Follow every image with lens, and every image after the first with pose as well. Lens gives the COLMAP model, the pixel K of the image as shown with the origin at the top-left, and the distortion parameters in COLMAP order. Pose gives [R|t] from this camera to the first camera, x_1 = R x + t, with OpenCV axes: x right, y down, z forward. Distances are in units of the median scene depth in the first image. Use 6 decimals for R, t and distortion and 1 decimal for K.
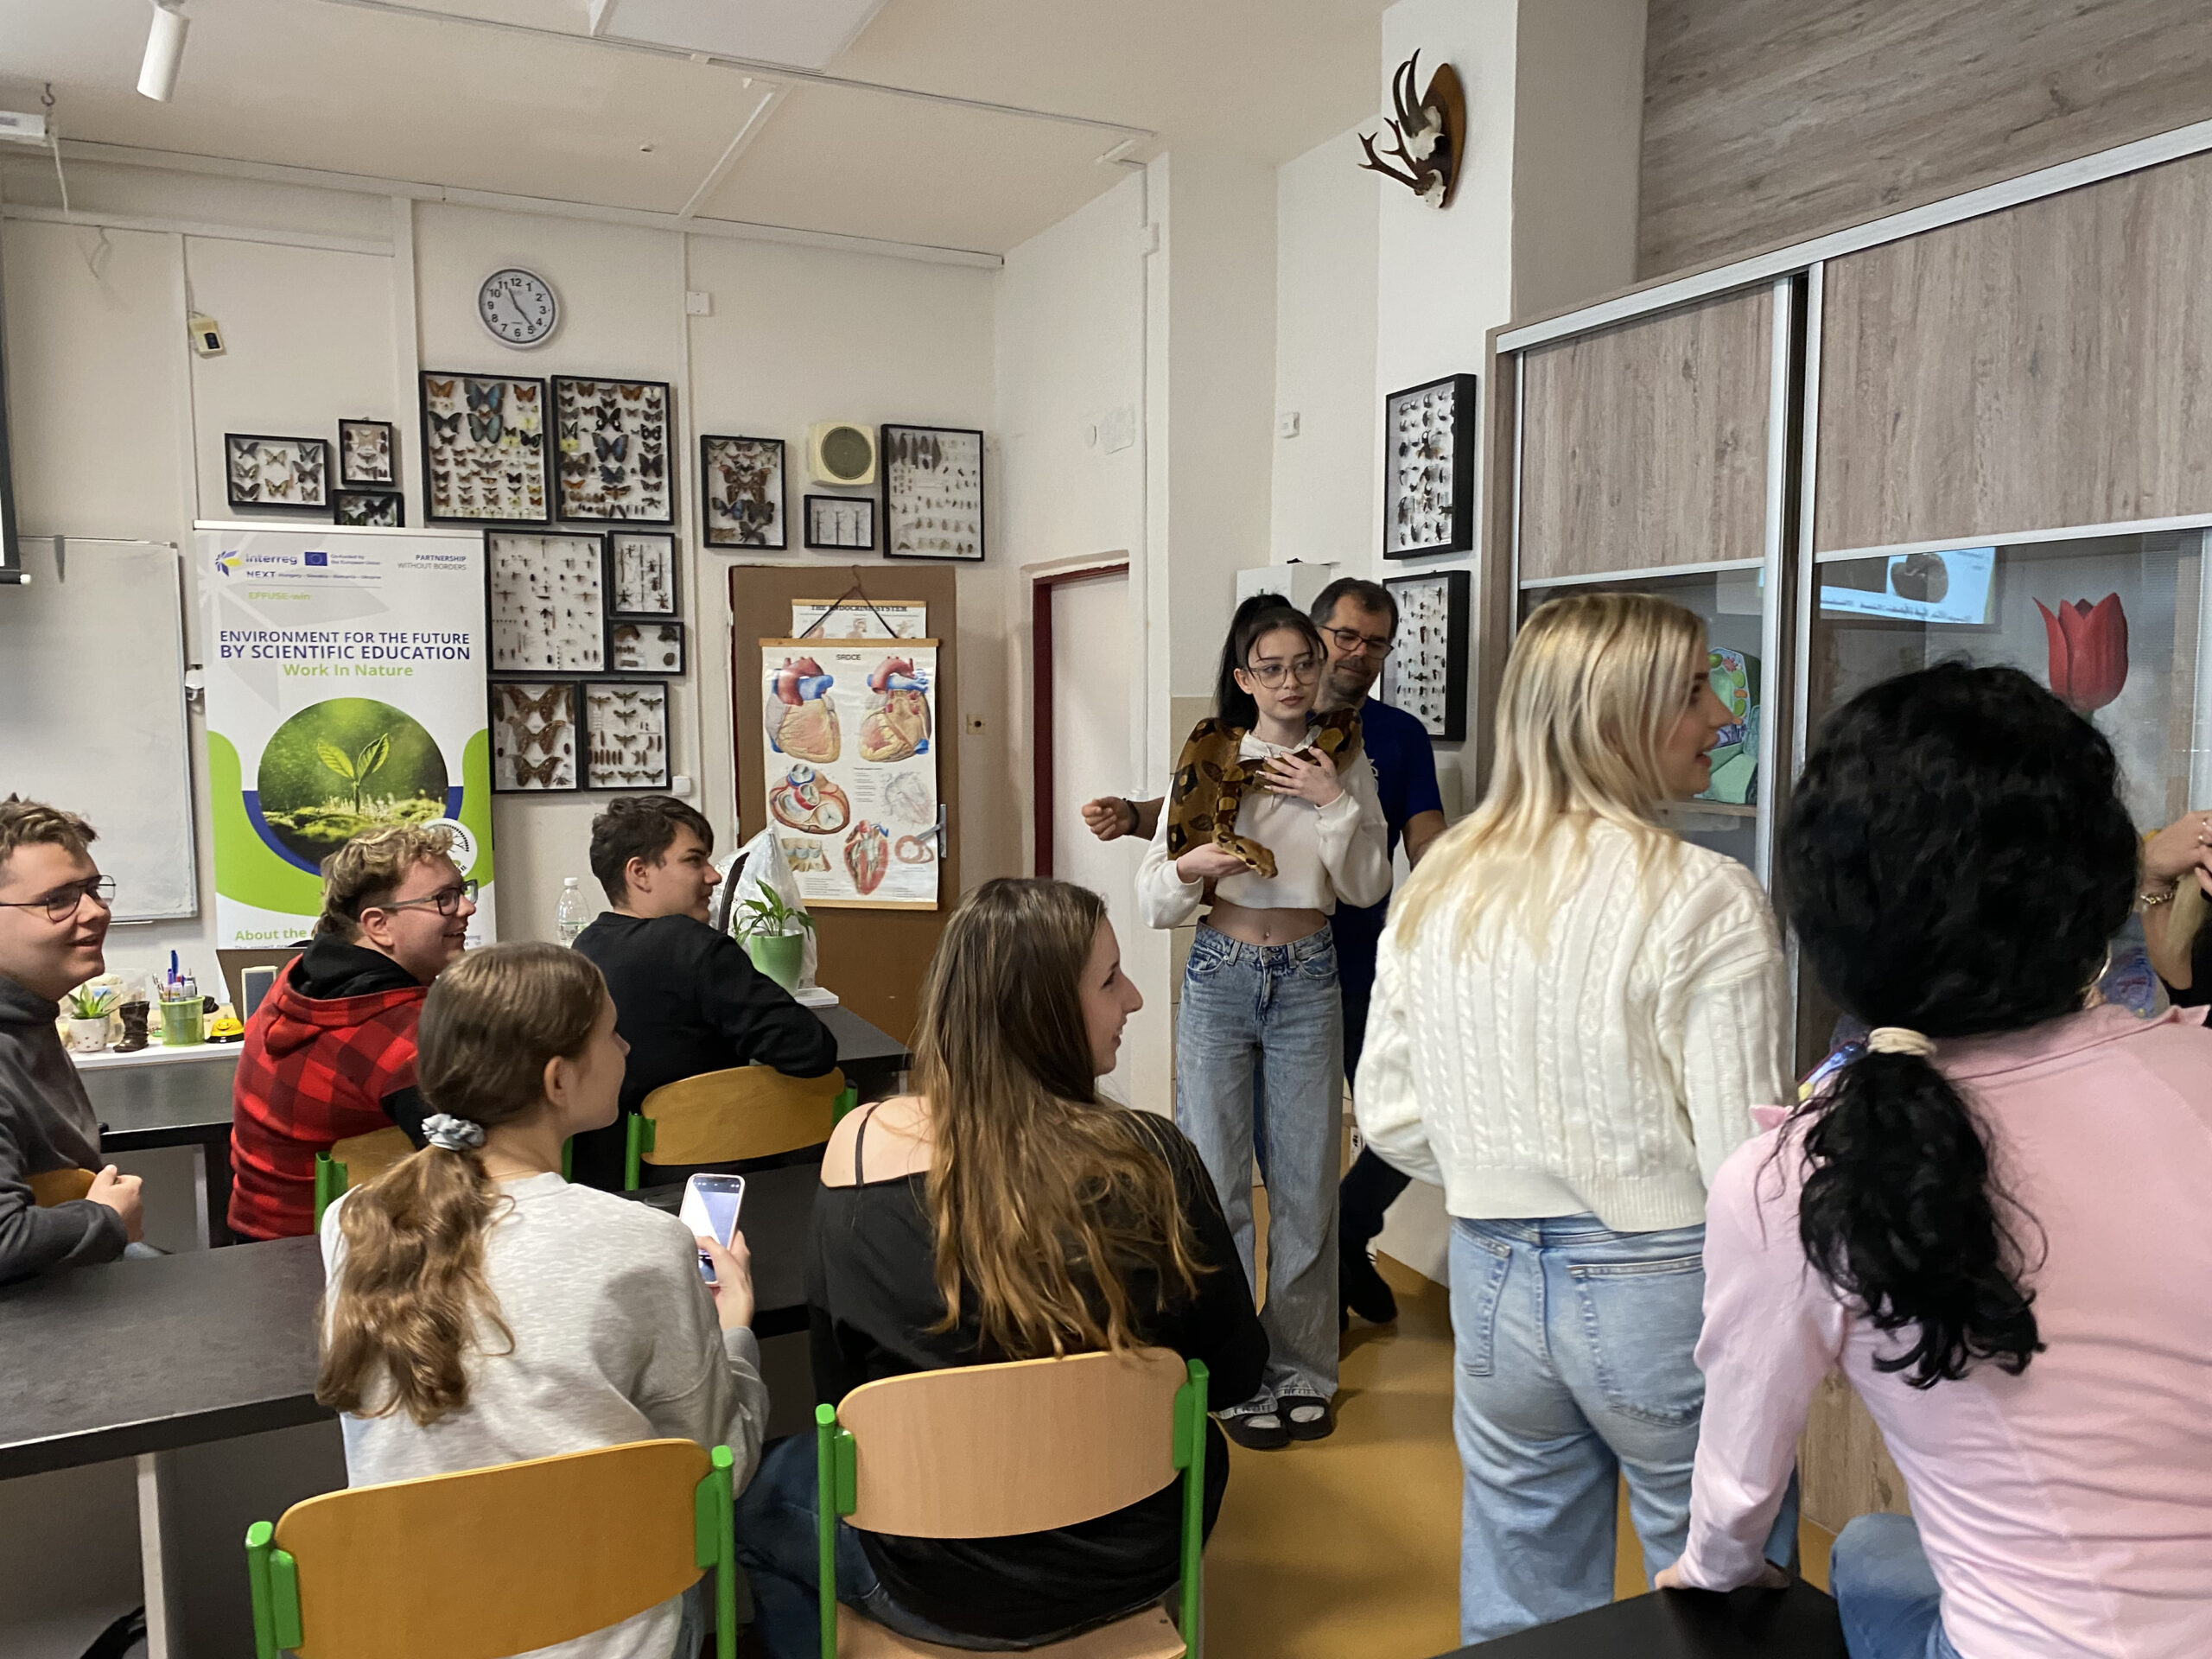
lens RADIAL K [[1710.8, 0, 1128.6], [0, 1710.8, 842.7], [0, 0, 1]] dist [0.042166, -0.033110]
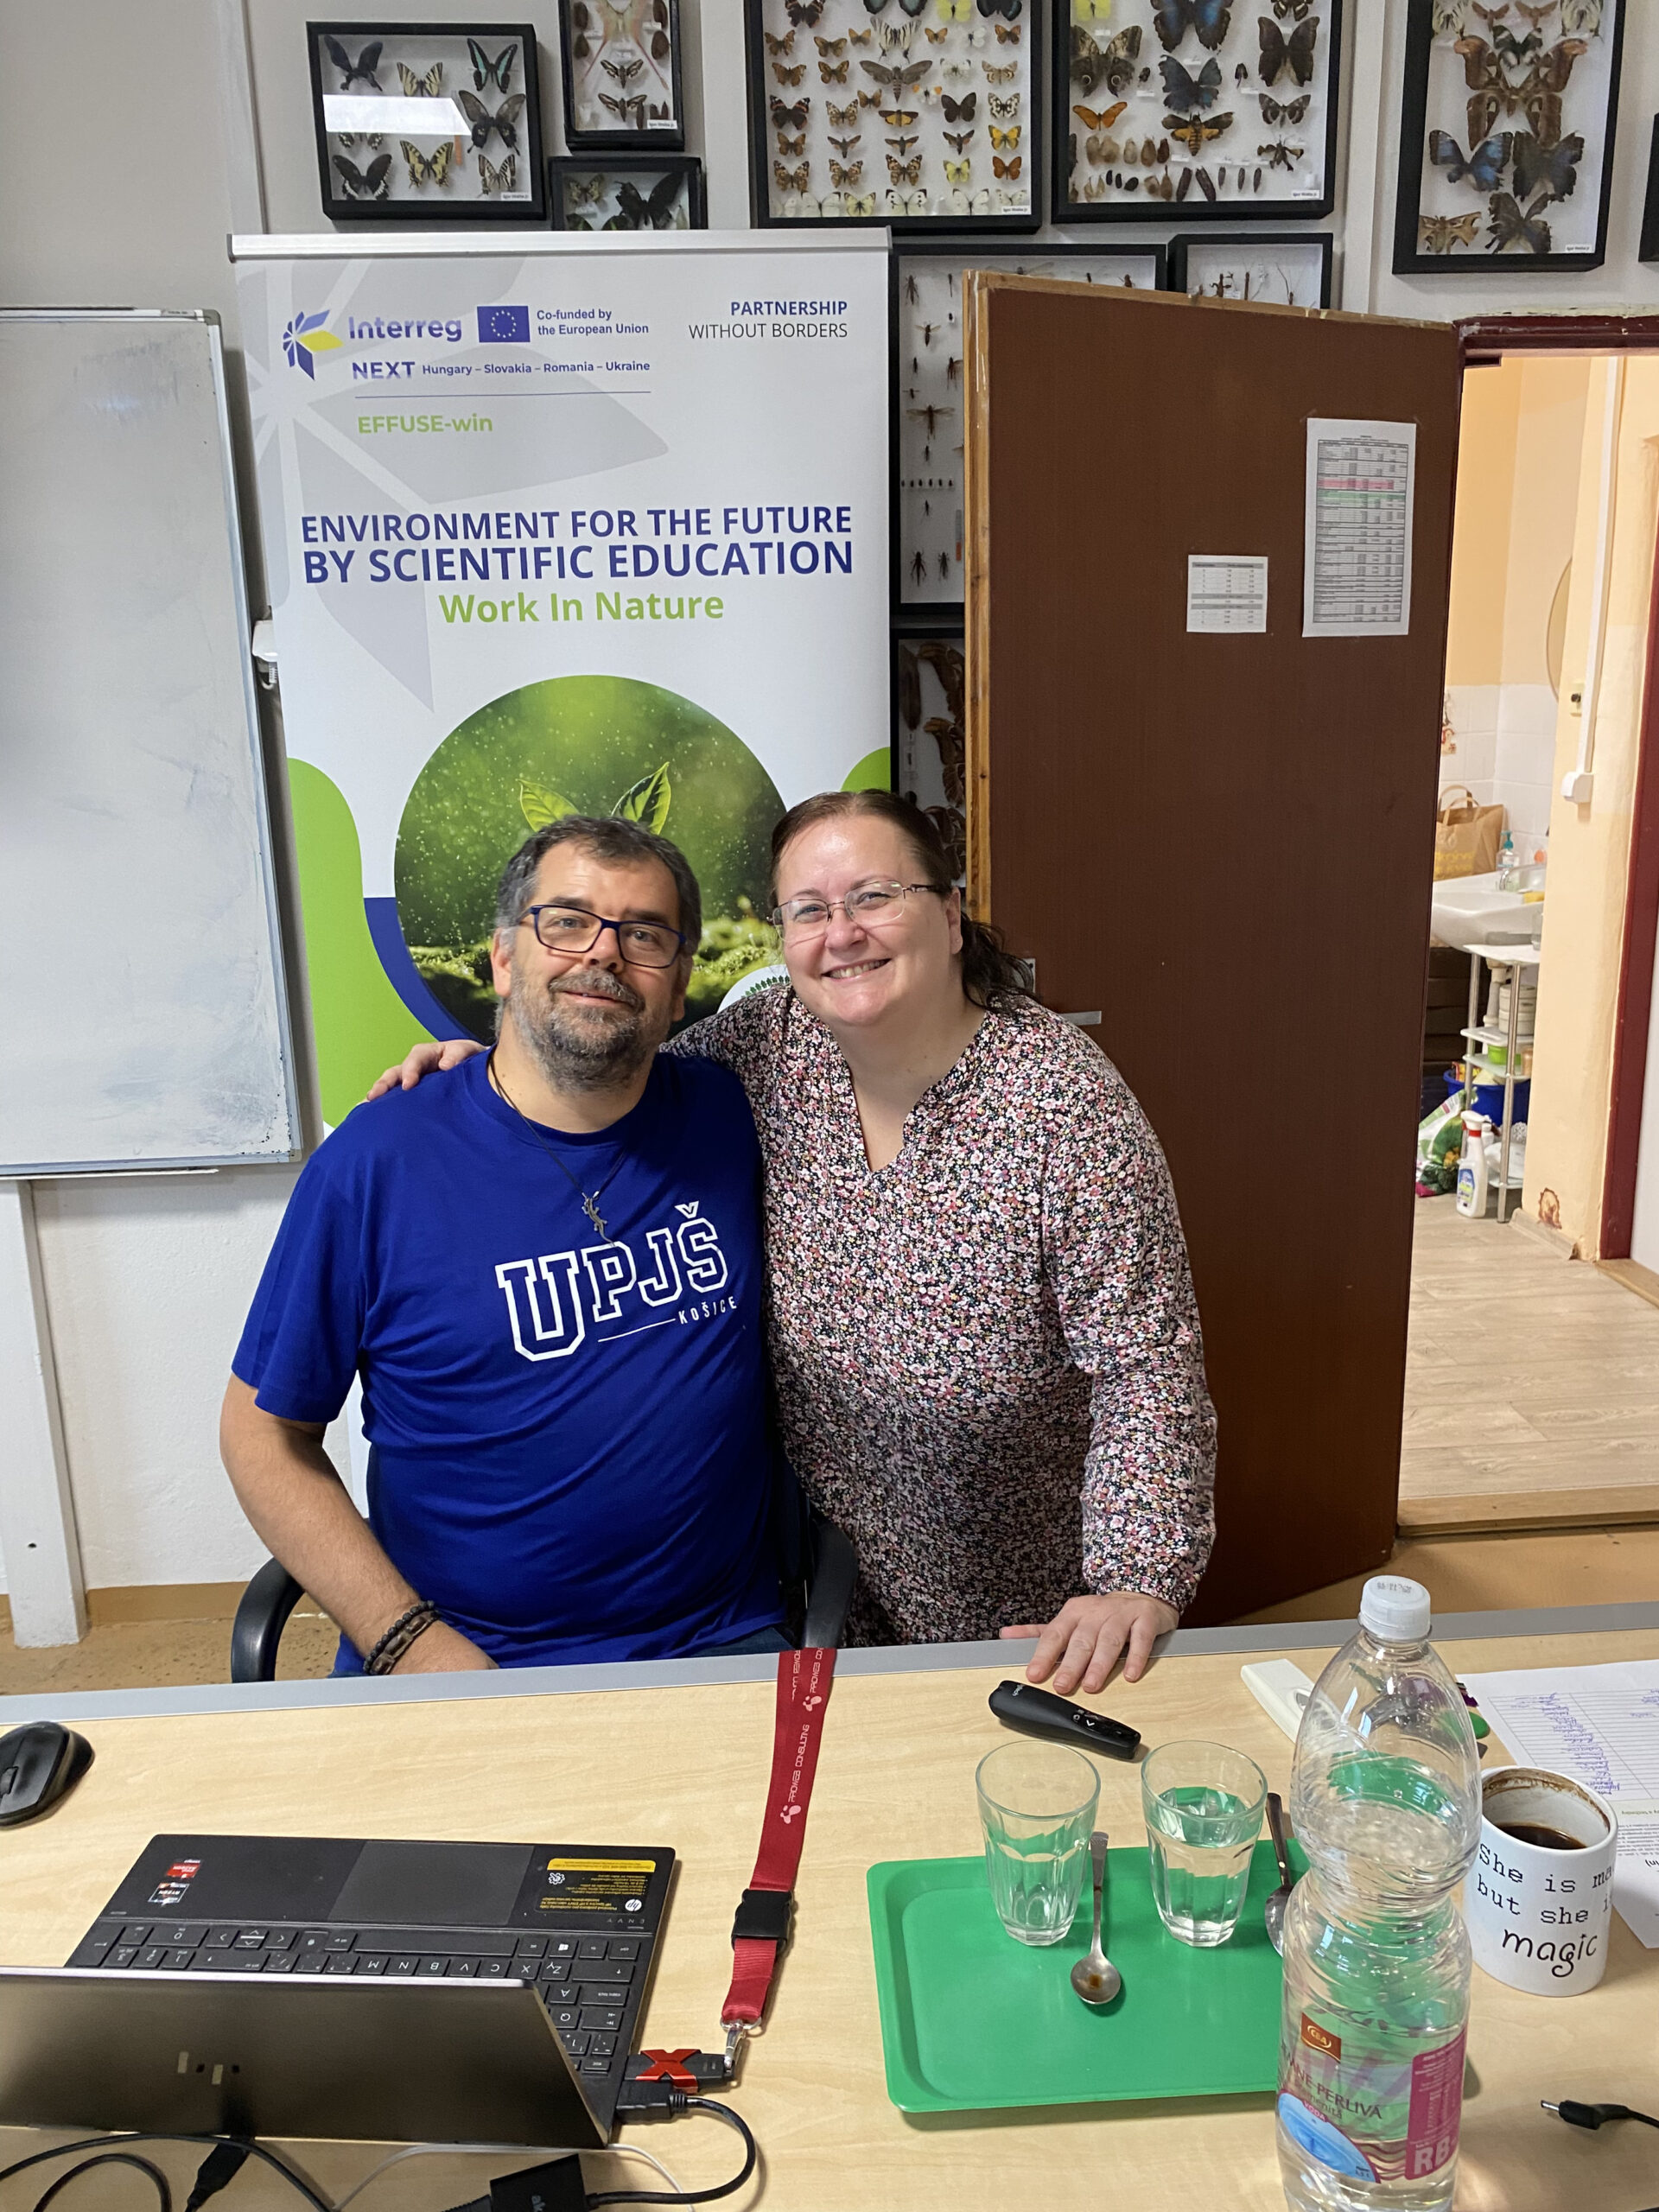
lens RADIAL K [[1710.8, 0, 832.5], [0, 1710.8, 1054.8], [0, 0, 1]] dist [0.042166, -0.033110]
pose [[0.941907, 0.053773, -0.331542, -0.253333], [-0.009348, 0.990916, 0.134158, -0.049569], [0.335745, -0.123265, 0.933853, 0.622159]]
